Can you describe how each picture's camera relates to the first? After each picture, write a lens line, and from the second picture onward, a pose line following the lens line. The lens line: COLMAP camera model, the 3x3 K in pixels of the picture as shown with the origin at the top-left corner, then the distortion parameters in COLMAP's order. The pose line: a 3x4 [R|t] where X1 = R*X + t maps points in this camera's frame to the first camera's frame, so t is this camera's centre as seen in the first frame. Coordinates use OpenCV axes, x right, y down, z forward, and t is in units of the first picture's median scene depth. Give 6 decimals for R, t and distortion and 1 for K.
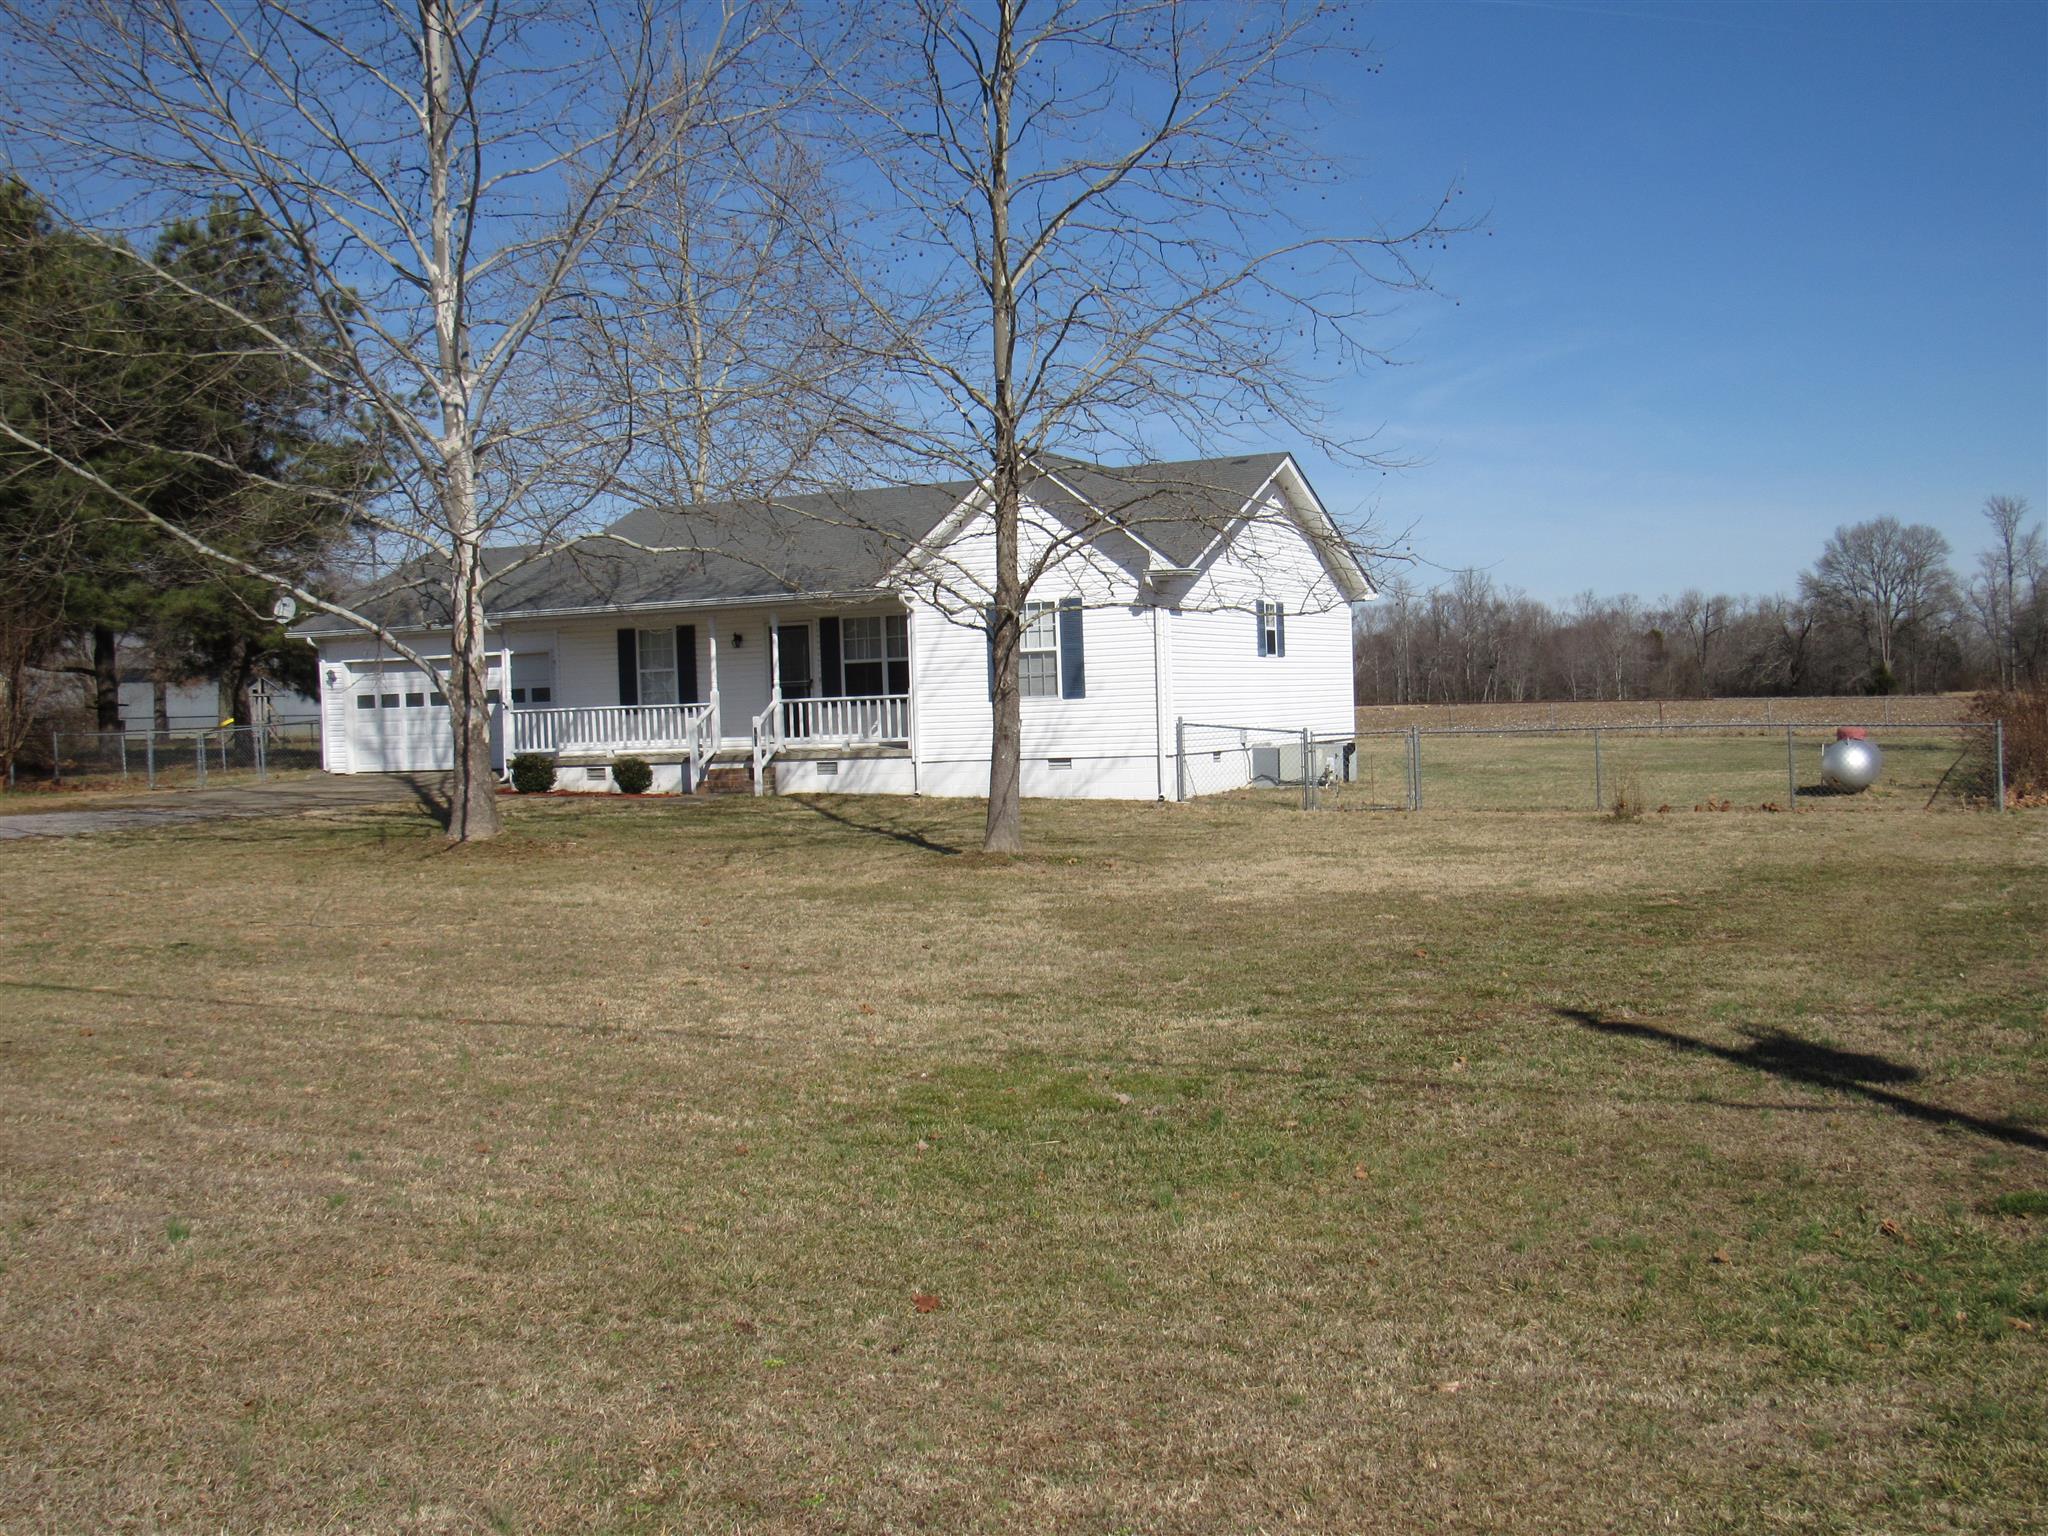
lens RADIAL K [[1487.6, 0, 1032.0], [0, 1487.6, 762.9], [0, 0, 1]] dist [-0.006399, -0.003069]
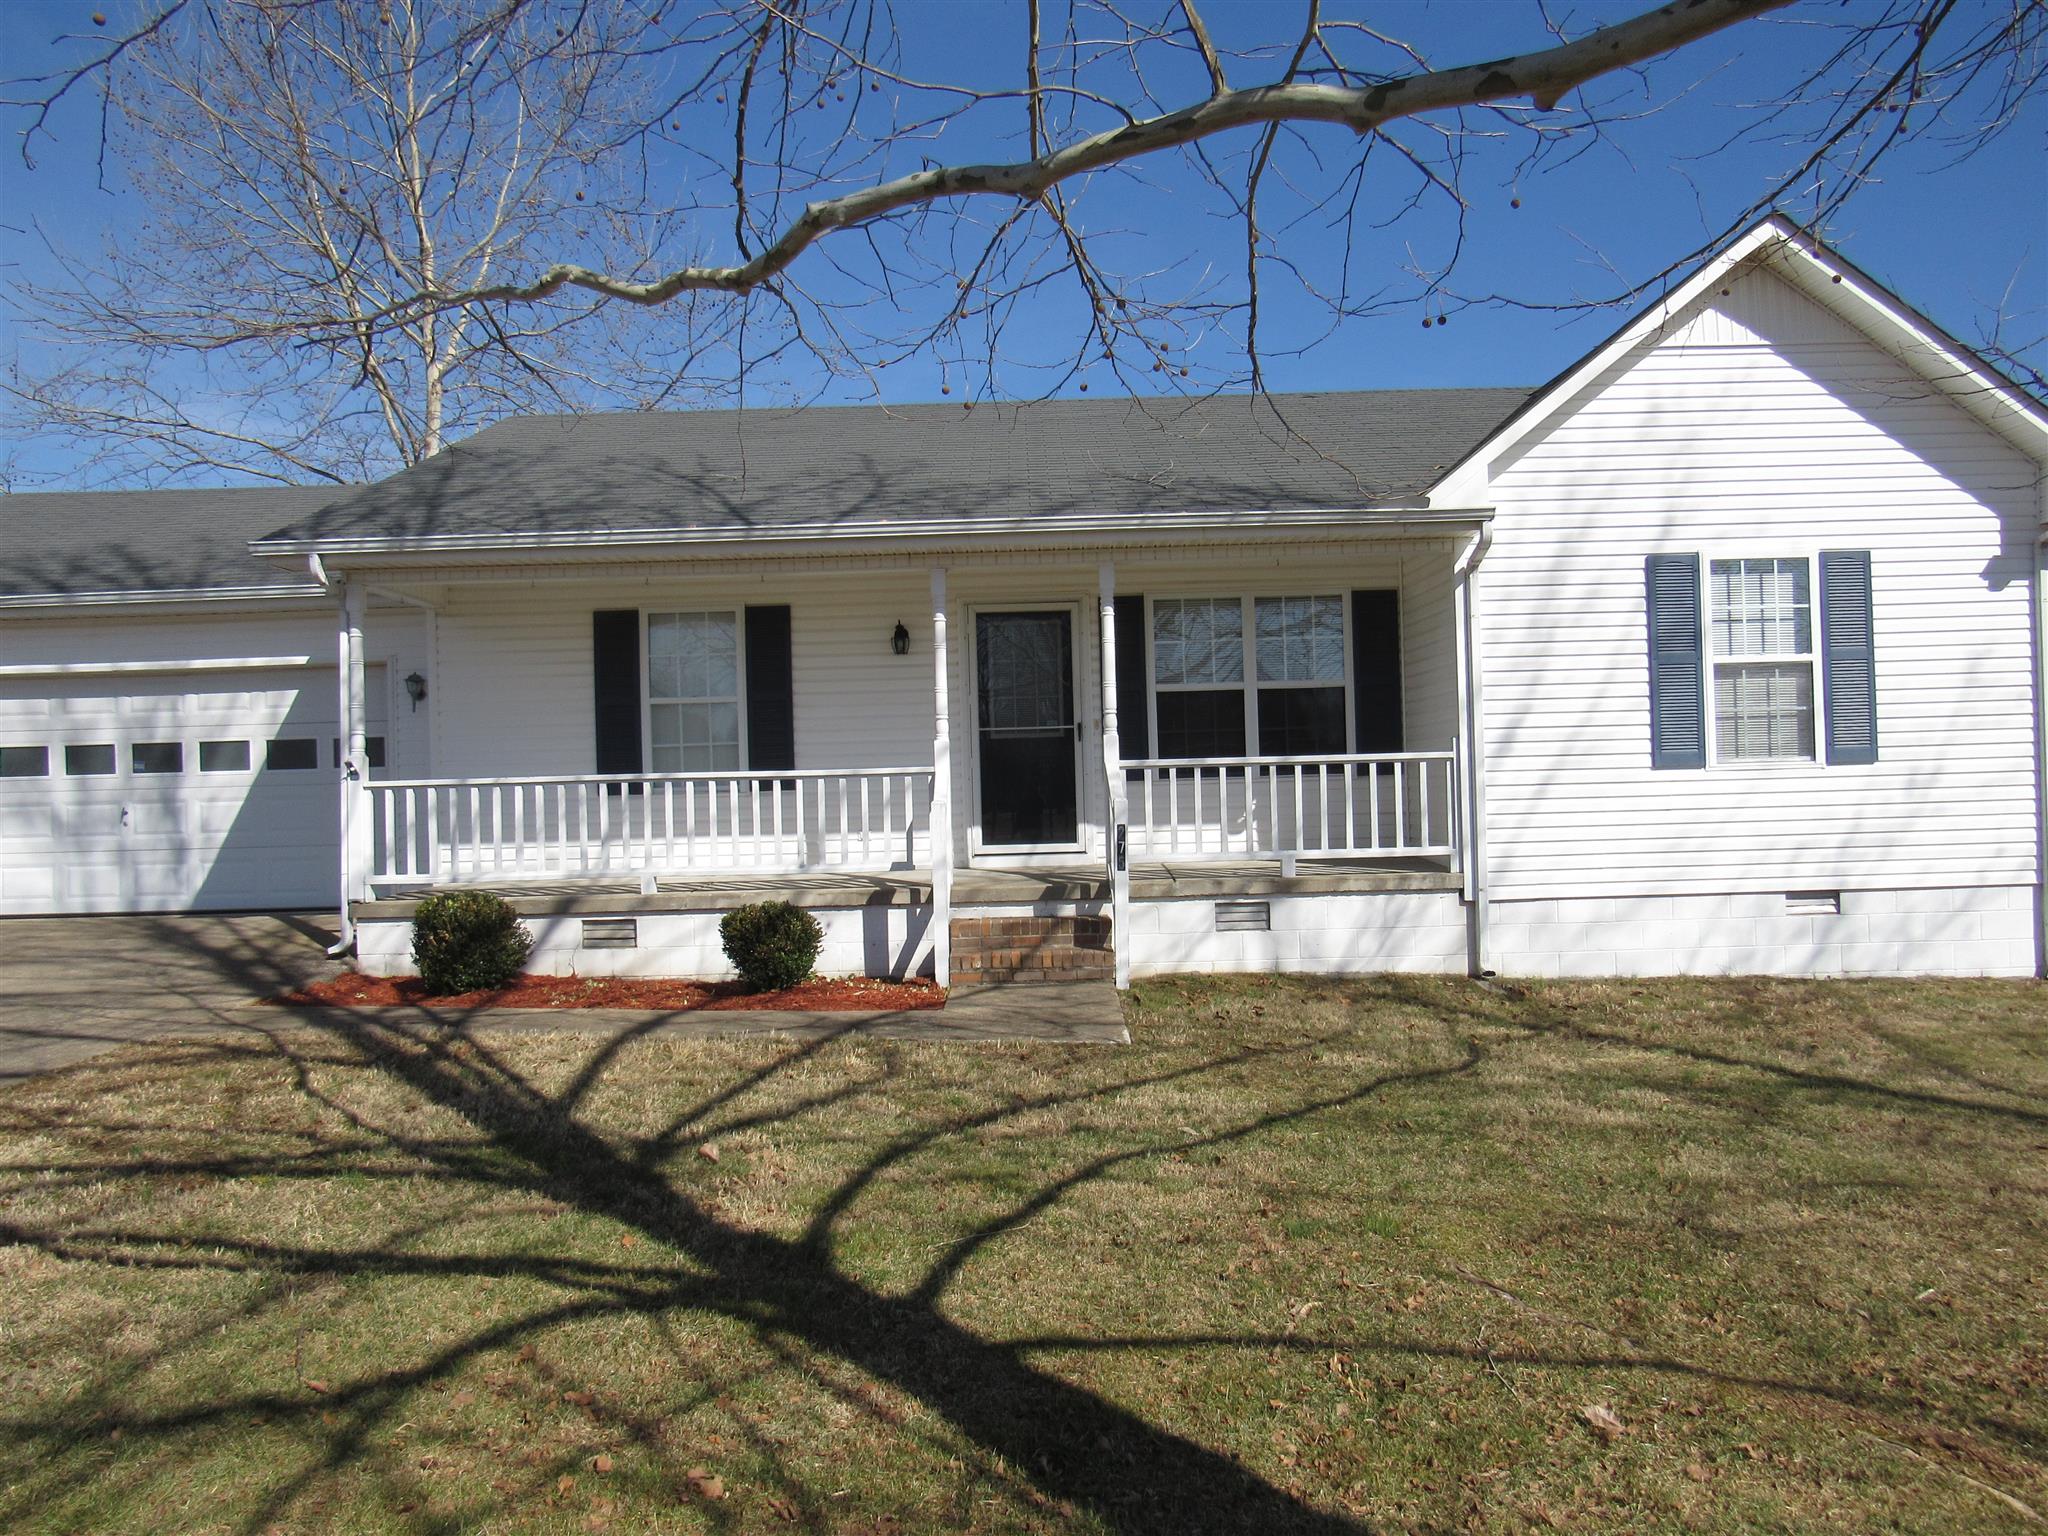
lens RADIAL K [[1475.6, 0, 1024.2], [0, 1475.6, 771.5], [0, 0, 1]] dist [-0.012101, 0.000875]
pose [[0.944108, 0.015214, 0.329285, -0.326930], [0.005242, 0.998115, -0.061145, -0.011982], [-0.329594, 0.059454, 0.942249, 0.569838]]
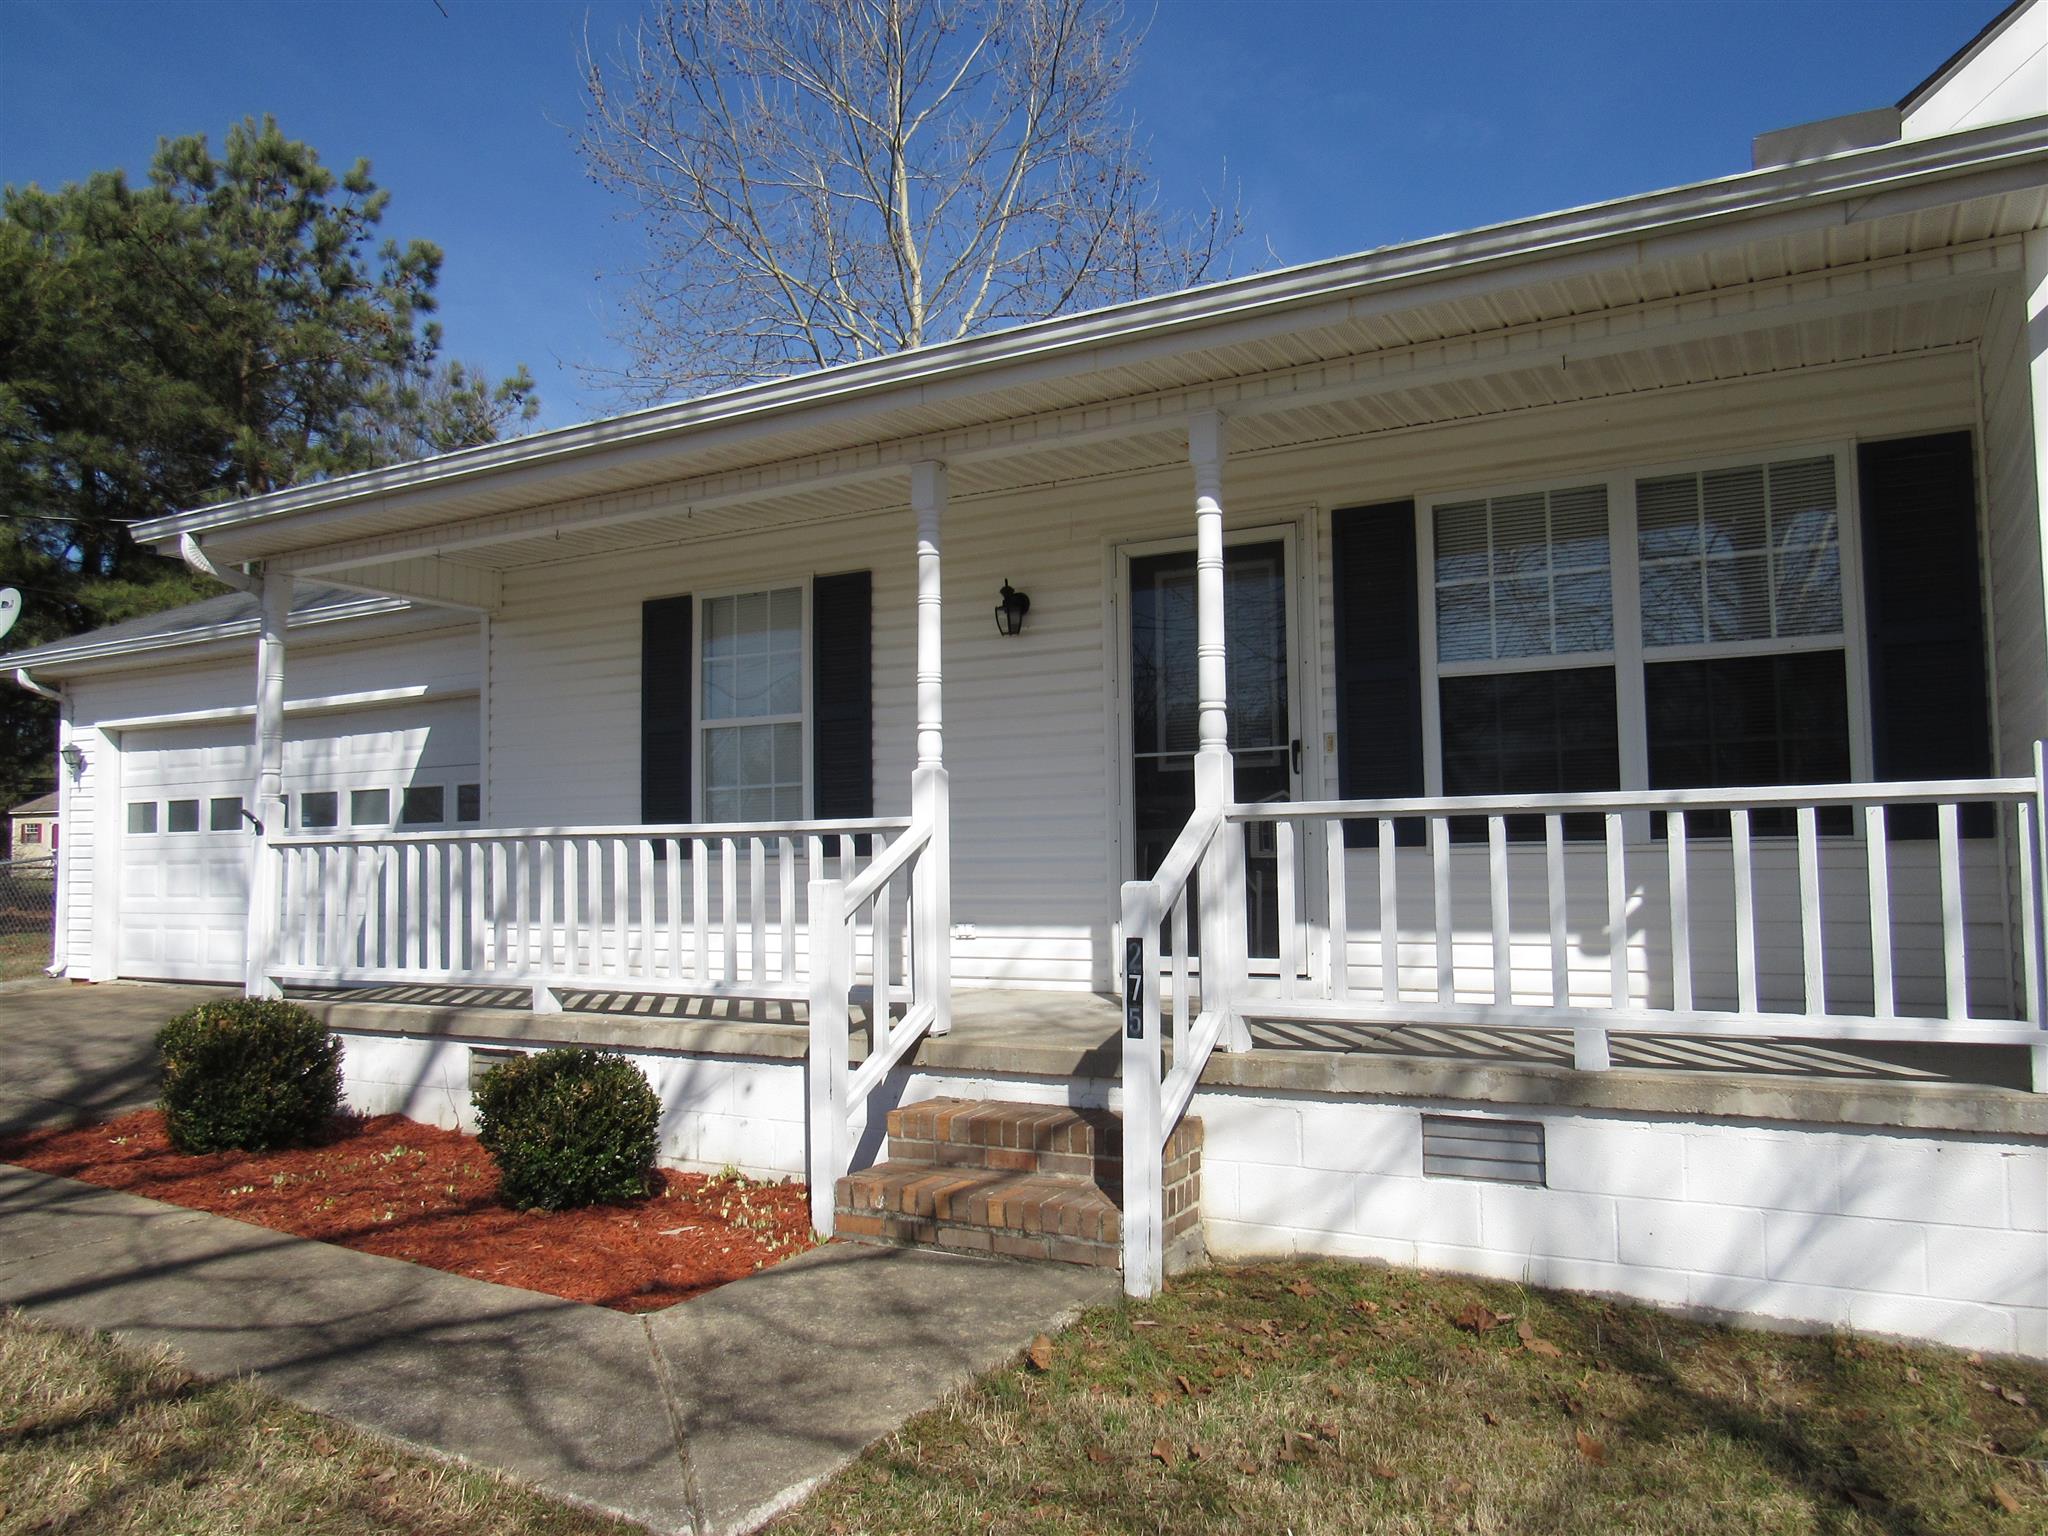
lens RADIAL K [[1474.5, 0, 993.0], [0, 1474.5, 826.0], [0, 0, 1]] dist [-0.002783, 0.001762]
pose [[0.988187, 0.018539, -0.152130, -0.163607], [-0.027841, 0.997855, -0.059244, -0.024469], [0.150706, 0.062780, 0.986583, 0.747746]]
